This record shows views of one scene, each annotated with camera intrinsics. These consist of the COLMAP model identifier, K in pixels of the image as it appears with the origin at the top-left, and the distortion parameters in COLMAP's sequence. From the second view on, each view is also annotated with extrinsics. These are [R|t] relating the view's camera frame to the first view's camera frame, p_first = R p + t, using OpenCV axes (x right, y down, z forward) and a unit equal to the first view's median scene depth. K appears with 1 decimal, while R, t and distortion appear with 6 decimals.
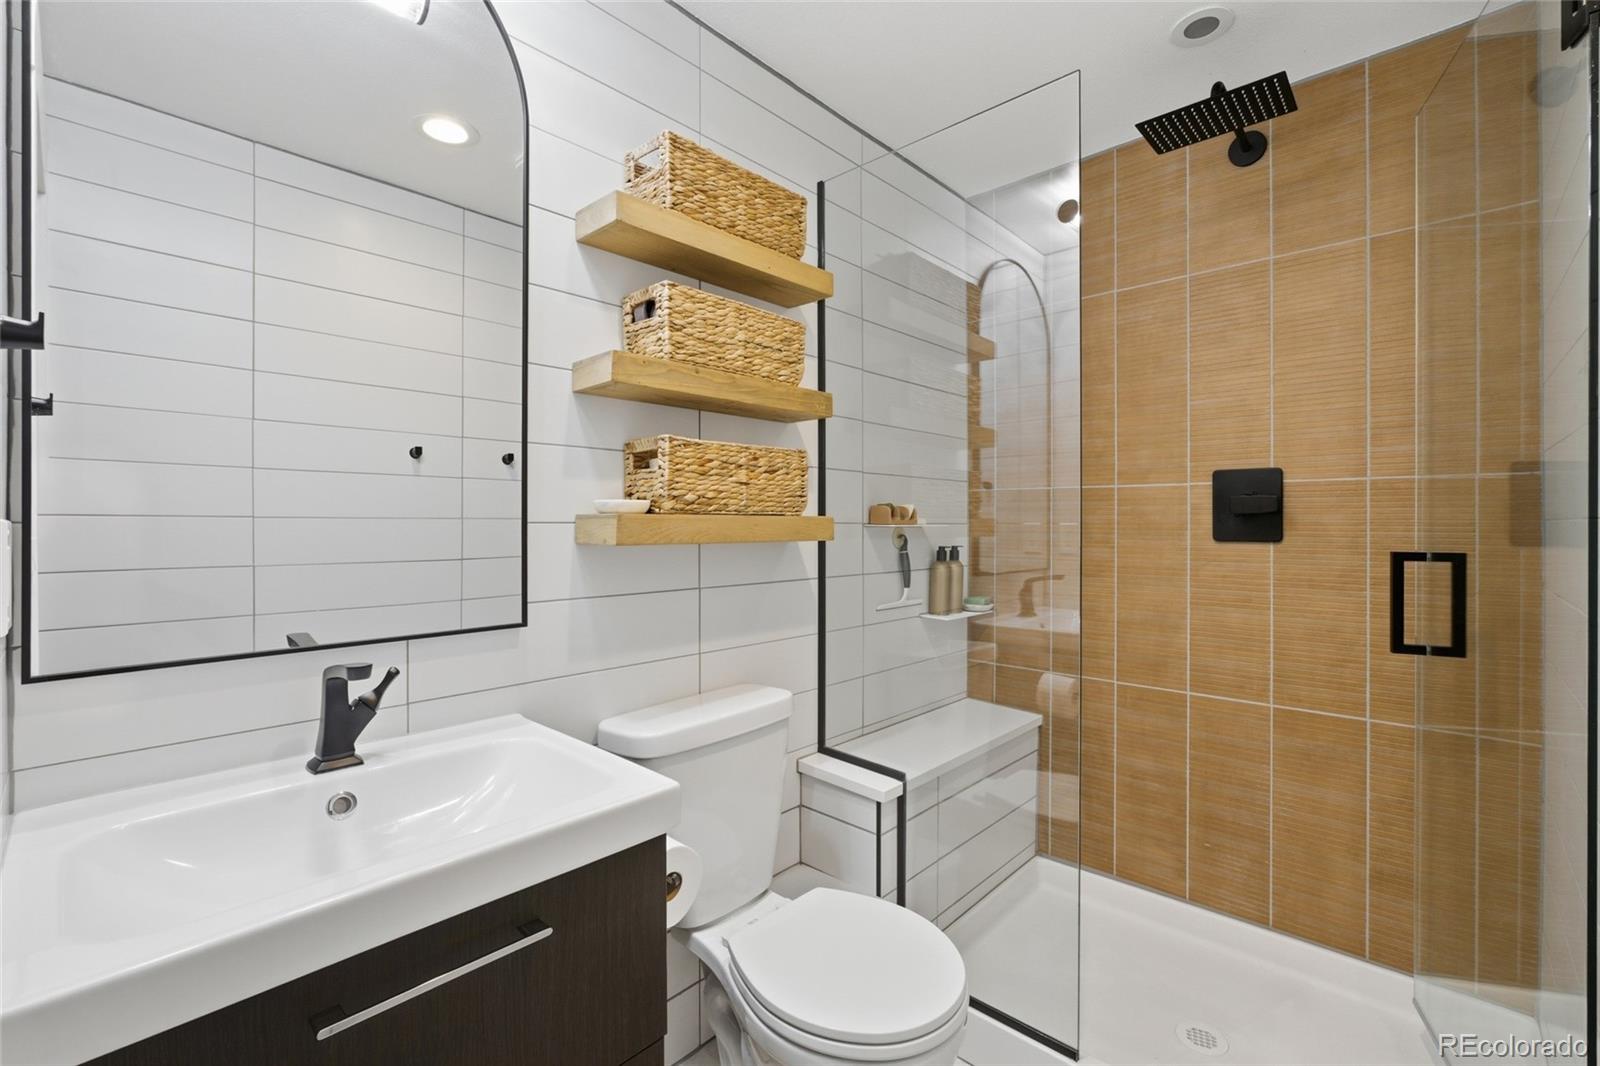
lens RADIAL K [[698.4, 0, 802.6], [0, 698.4, 521.2], [0, 0, 1]] dist [0.000289, 0.000059]
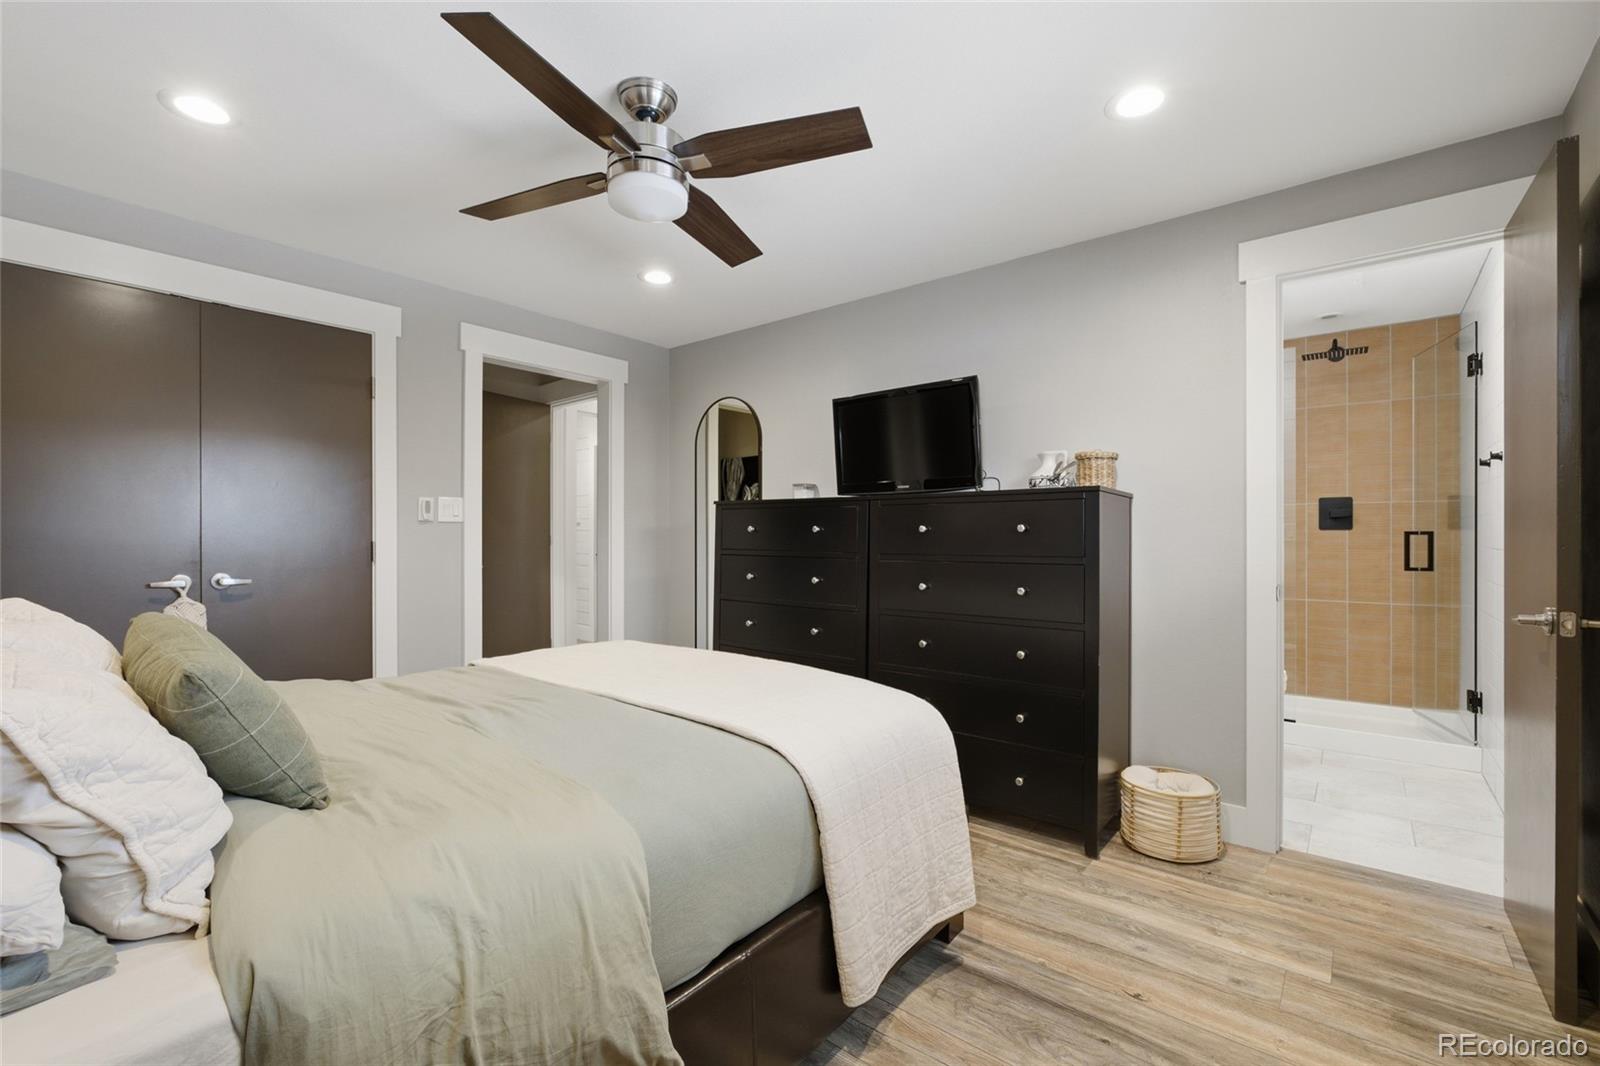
lens RADIAL K [[690.0, 0, 800.0], [0, 690.0, 533.0], [0, 0, 1]] dist [-0.001311, -0.000323]
pose [[0.998445, -0.000326, 0.055745, -1.392968], [0.000295, 1.000000, 0.000556, 0.044430], [-0.055745, -0.000539, 0.998445, -1.287594]]
